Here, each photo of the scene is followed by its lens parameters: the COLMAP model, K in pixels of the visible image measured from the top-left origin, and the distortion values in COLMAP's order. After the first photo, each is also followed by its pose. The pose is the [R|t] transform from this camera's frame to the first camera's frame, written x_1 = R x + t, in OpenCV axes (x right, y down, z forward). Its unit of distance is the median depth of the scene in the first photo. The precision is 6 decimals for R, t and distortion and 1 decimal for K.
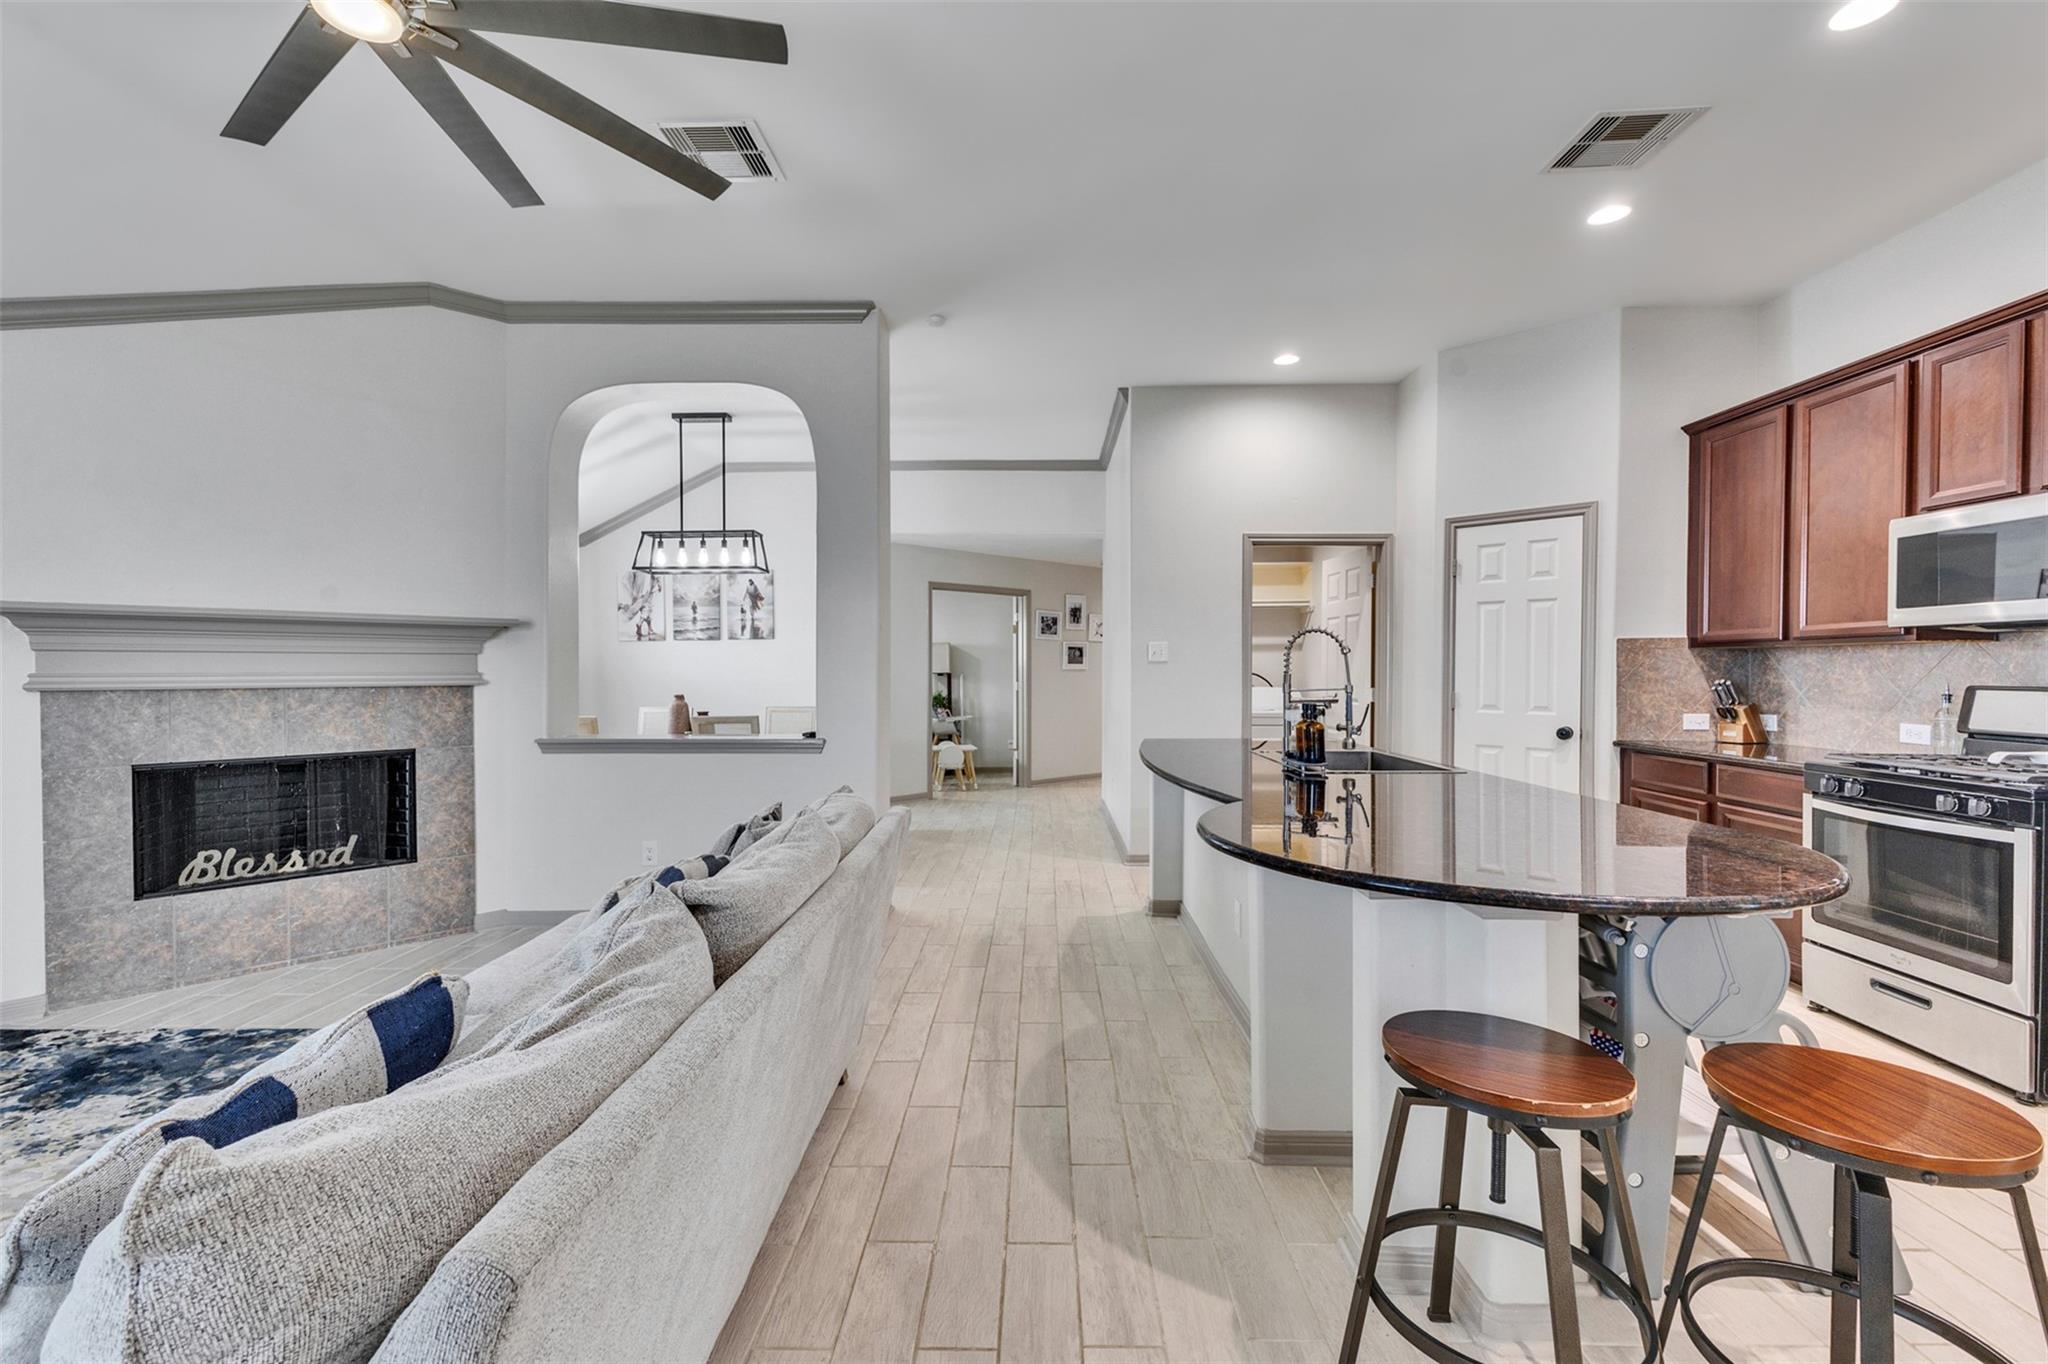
lens RADIAL K [[880.1, 0, 1022.4], [0, 880.1, 678.3], [0, 0, 1]] dist [0.017221, -0.005903]
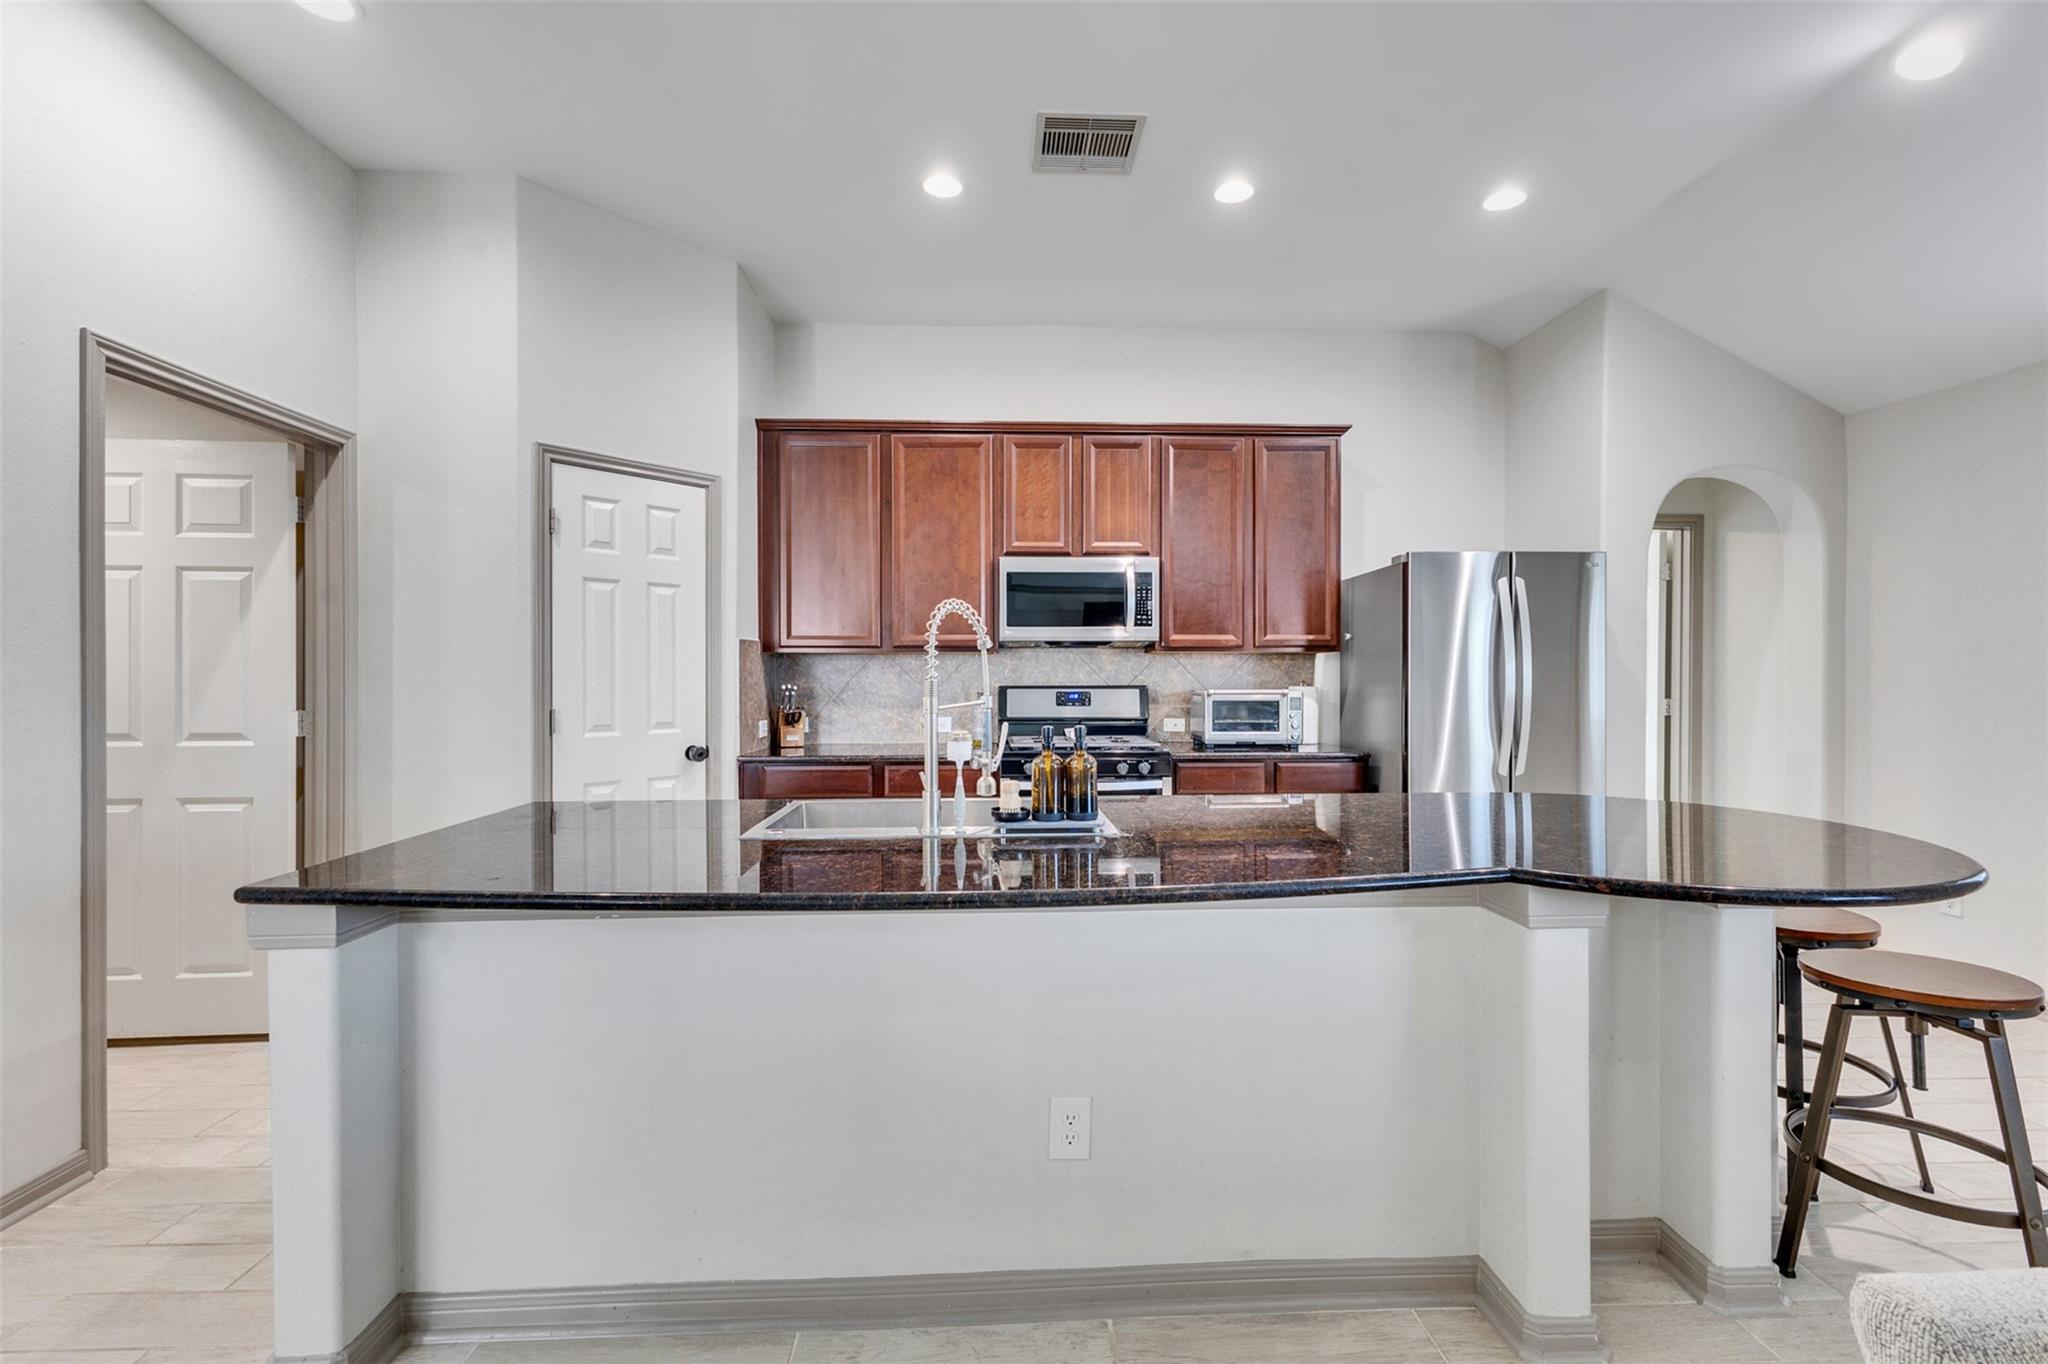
lens RADIAL K [[880.1, 0, 1023.3], [0, 880.1, 676.2], [0, 0, 1]] dist [0.017221, -0.005903]
pose [[-0.060198, -0.001687, 0.998185, -0.232801], [0.011931, 0.999926, 0.002409, -0.007244], [-0.998115, 0.012055, -0.060174, 0.828179]]
